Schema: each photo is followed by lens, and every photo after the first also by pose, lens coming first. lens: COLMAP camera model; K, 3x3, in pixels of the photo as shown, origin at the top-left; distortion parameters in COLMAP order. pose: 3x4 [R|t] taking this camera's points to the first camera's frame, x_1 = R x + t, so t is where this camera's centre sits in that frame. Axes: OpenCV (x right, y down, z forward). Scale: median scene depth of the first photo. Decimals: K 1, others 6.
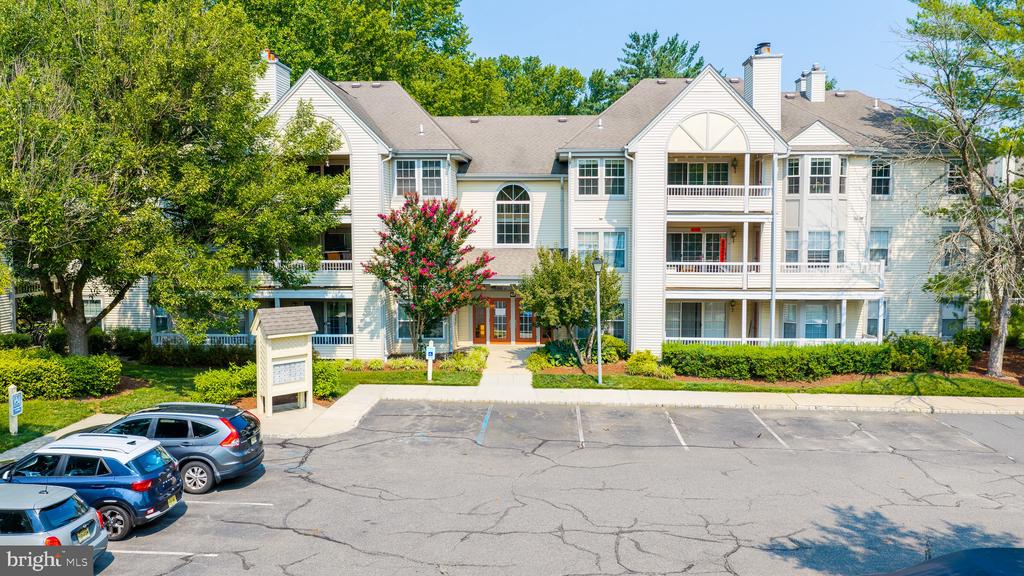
lens RADIAL K [[825.8, 0, 512.0], [0, 825.8, 288.0], [0, 0, 1]] dist [0.015224, 0.001903]
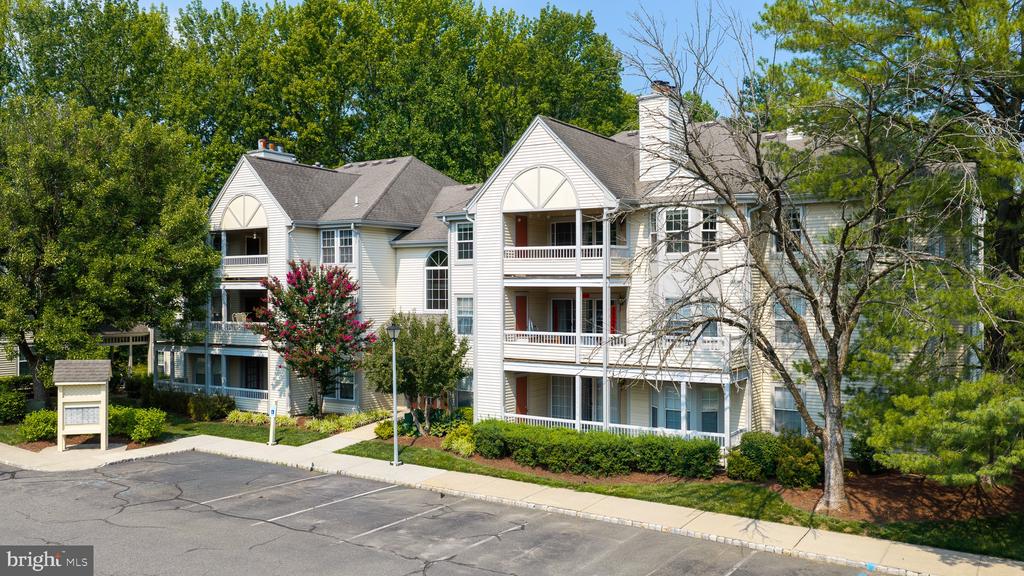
lens RADIAL K [[832.0, 0, 512.0], [0, 832.0, 288.0], [0, 0, 1]] dist [0.007070, 0.001116]
pose [[0.873515, -0.002605, -0.486791, 0.635135], [-0.038501, 0.996484, -0.074420, -0.010065], [0.485273, 0.083749, 0.870343, 0.195315]]
